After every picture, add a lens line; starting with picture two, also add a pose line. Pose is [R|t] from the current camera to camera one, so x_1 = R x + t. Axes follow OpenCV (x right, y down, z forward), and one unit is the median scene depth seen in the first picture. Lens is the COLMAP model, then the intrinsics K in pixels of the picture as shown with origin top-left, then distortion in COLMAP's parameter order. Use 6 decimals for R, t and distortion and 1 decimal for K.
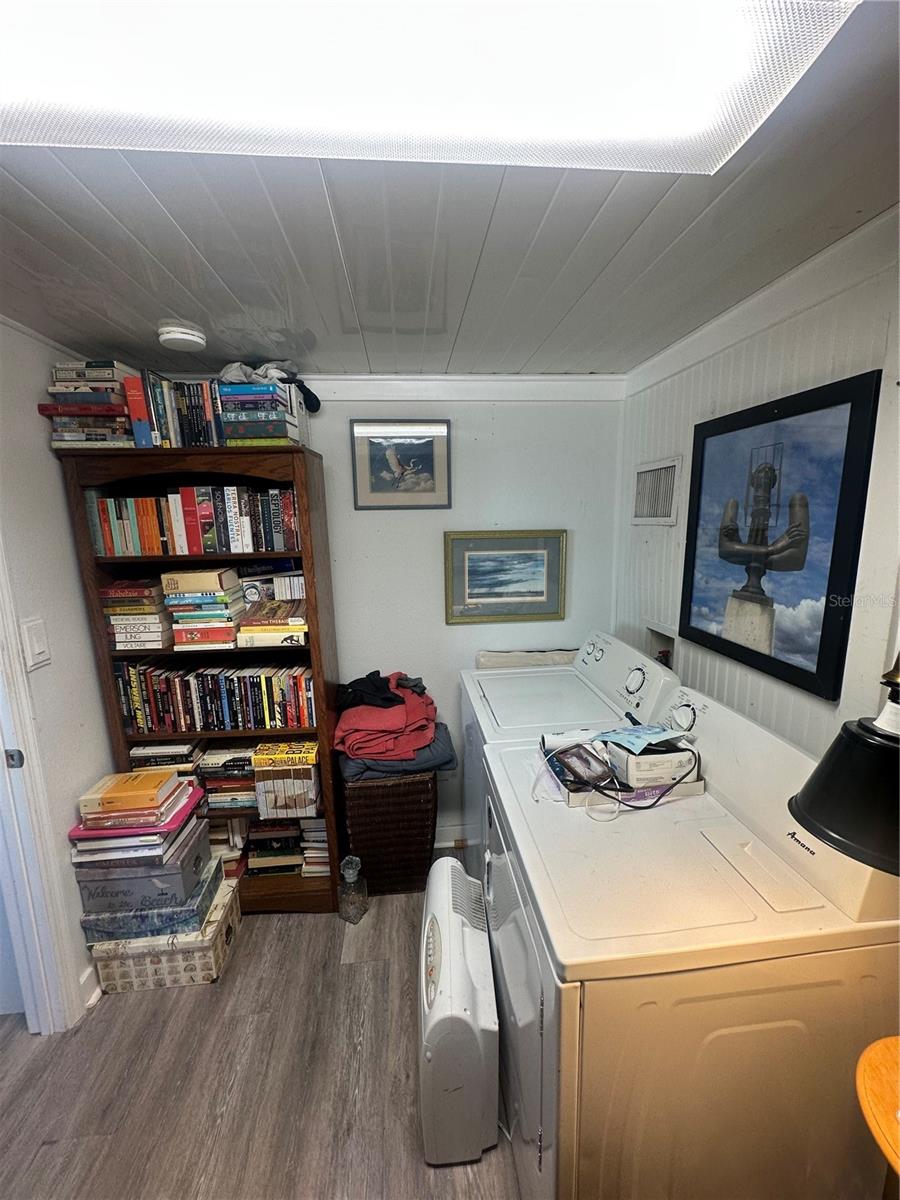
lens RADIAL K [[479.6, 0, 452.2], [0, 479.6, 596.5], [0, 0, 1]] dist [-0.007809, 0.002403]
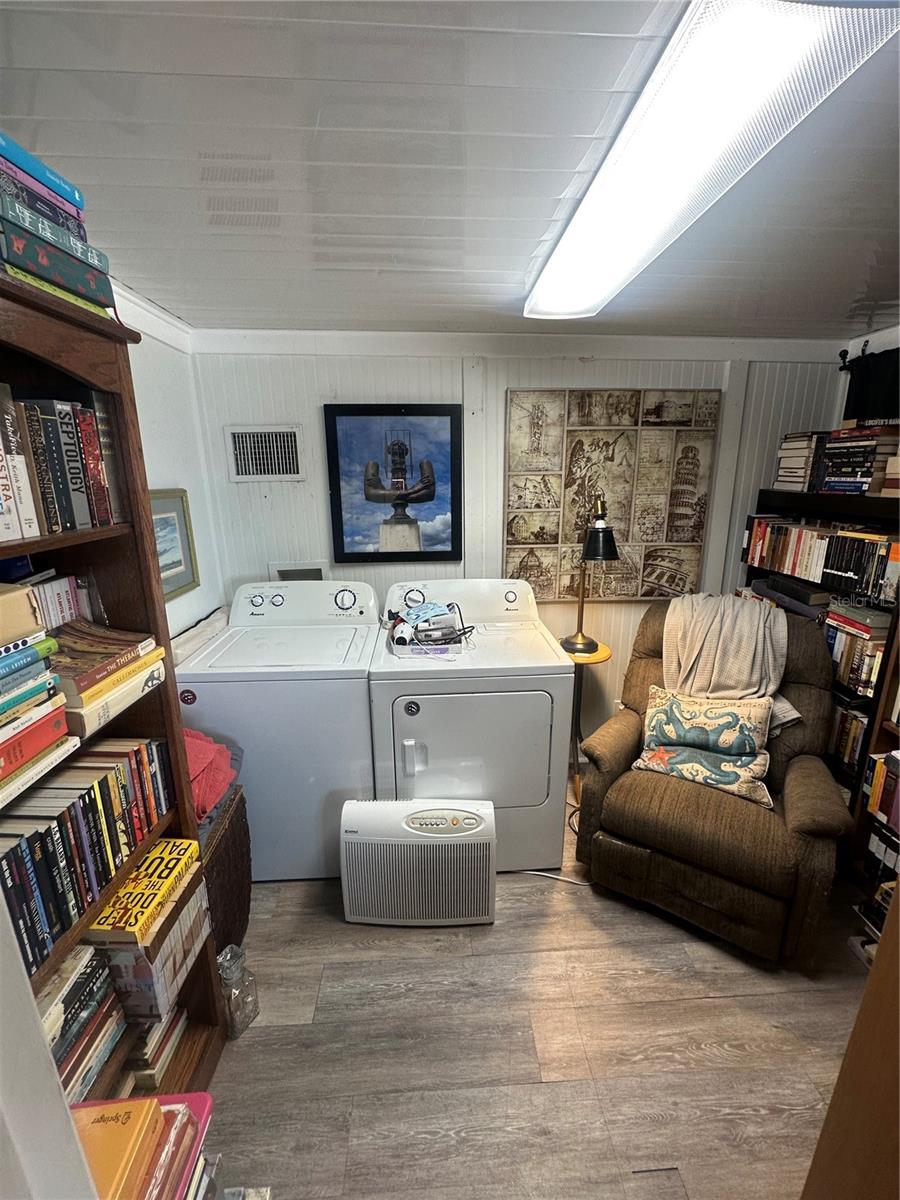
lens RADIAL K [[479.6, 0, 454.6], [0, 479.6, 595.5], [0, 0, 1]] dist [-0.007809, 0.002403]
pose [[0.037719, -0.229828, 0.972500, -1.014162], [0.174702, 0.959721, 0.220032, -0.081850], [-0.983899, 0.161598, 0.076352, 0.692001]]
